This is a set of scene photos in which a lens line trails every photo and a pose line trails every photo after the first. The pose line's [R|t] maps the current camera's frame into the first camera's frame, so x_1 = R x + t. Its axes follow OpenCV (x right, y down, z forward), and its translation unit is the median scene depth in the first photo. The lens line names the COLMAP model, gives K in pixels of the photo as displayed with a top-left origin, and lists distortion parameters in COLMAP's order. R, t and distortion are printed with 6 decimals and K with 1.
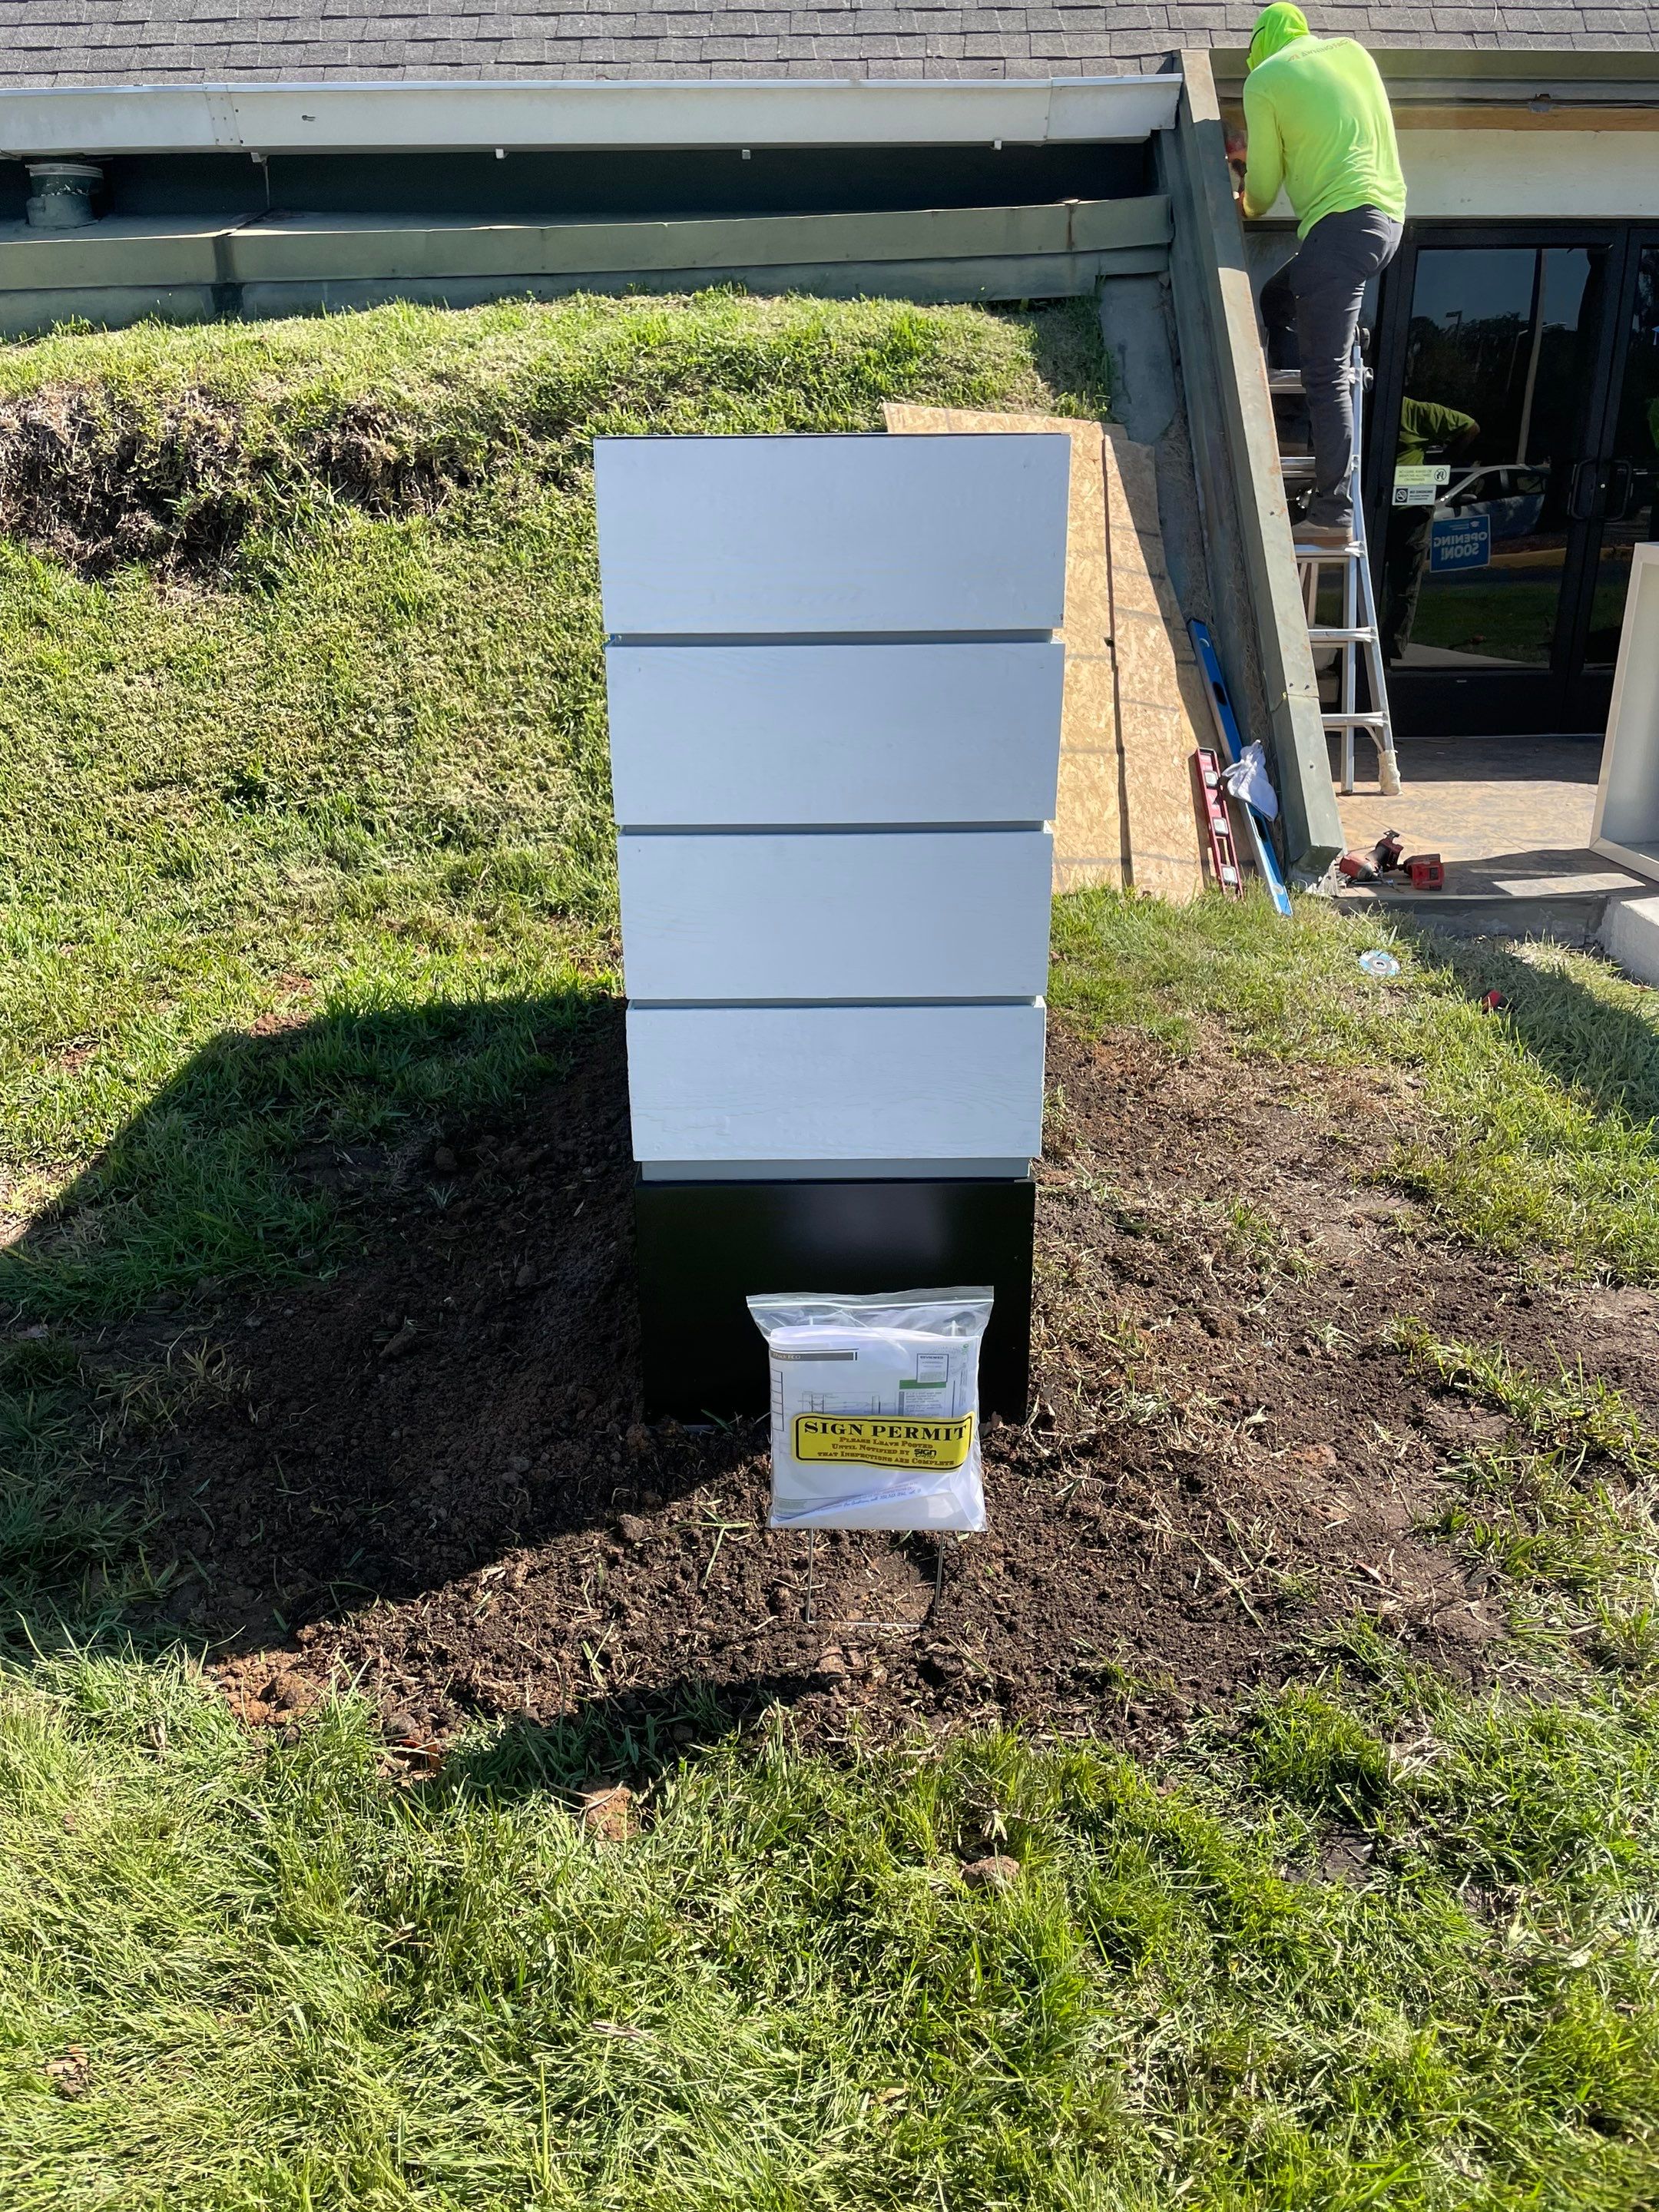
lens RADIAL K [[1672.8, 0, 816.1], [0, 1672.8, 1116.8], [0, 0, 1]] dist [0.097337, -0.127962]
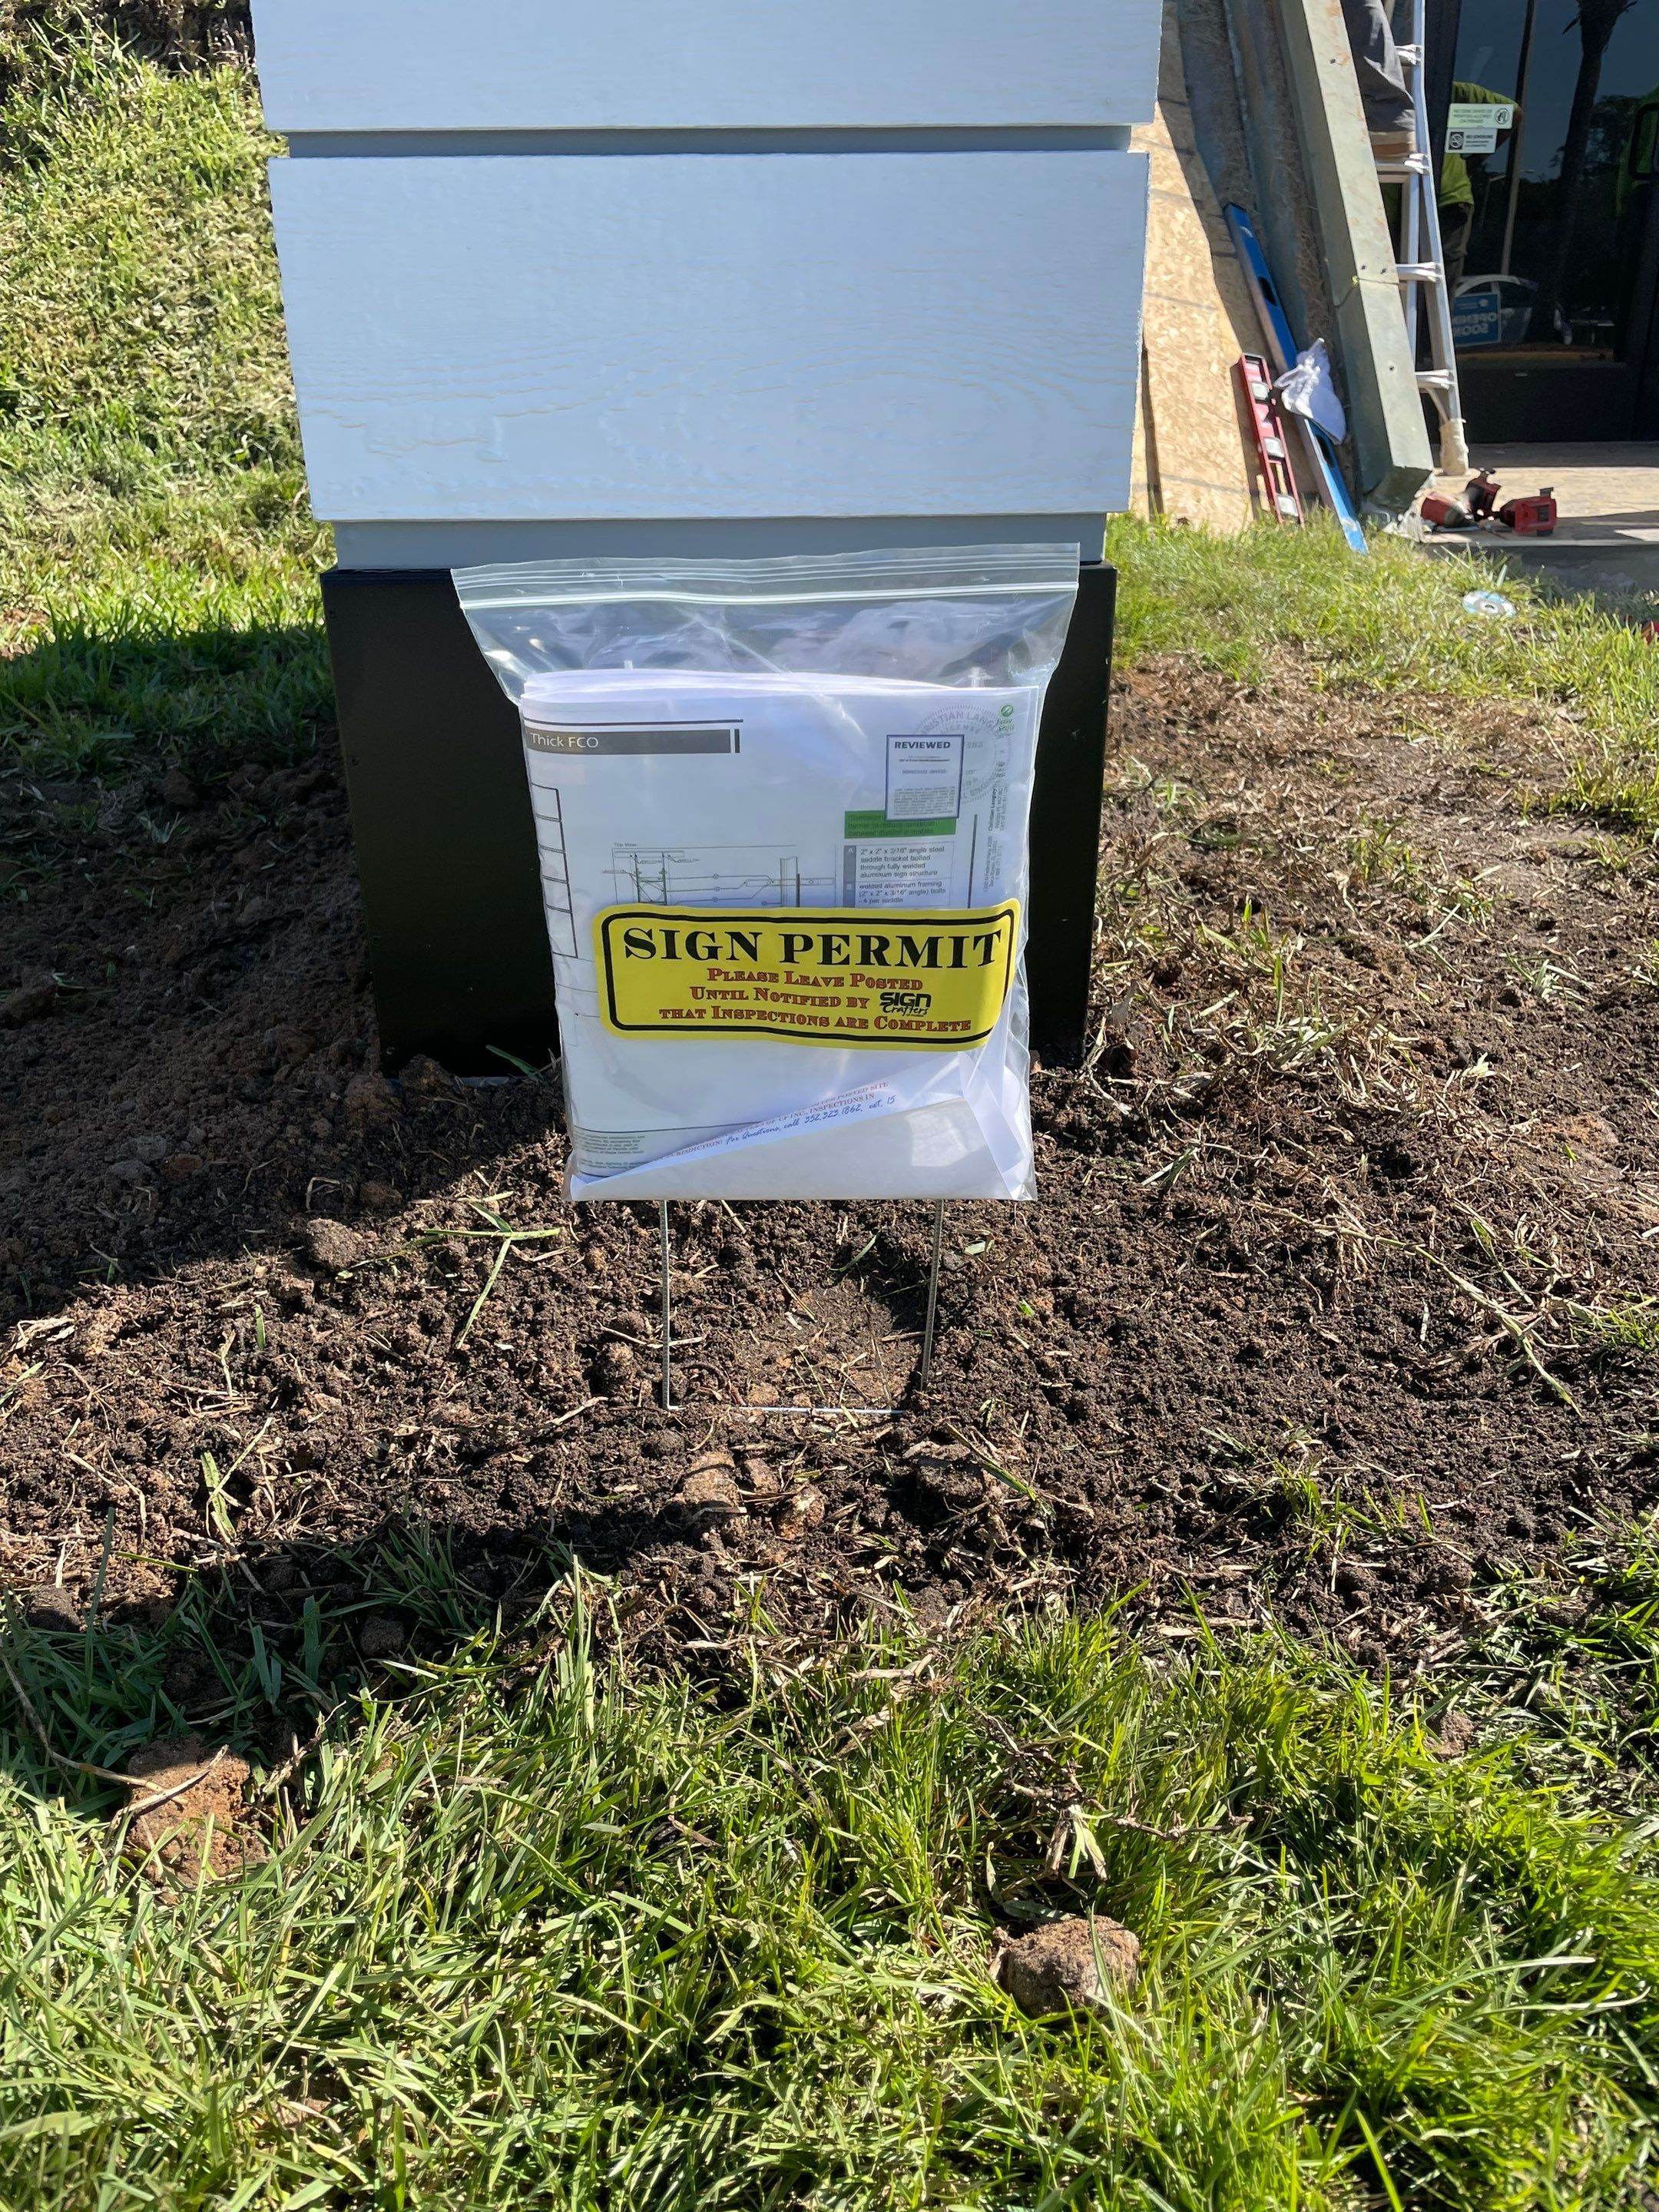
lens RADIAL K [[1672.8, 0, 816.1], [0, 1672.8, 1116.8], [0, 0, 1]] dist [0.097337, -0.127962]
pose [[0.999724, -0.009853, 0.021329, 0.028861], [0.008280, 0.997326, 0.072615, 0.175815], [-0.021988, -0.072418, 0.997132, 0.504128]]
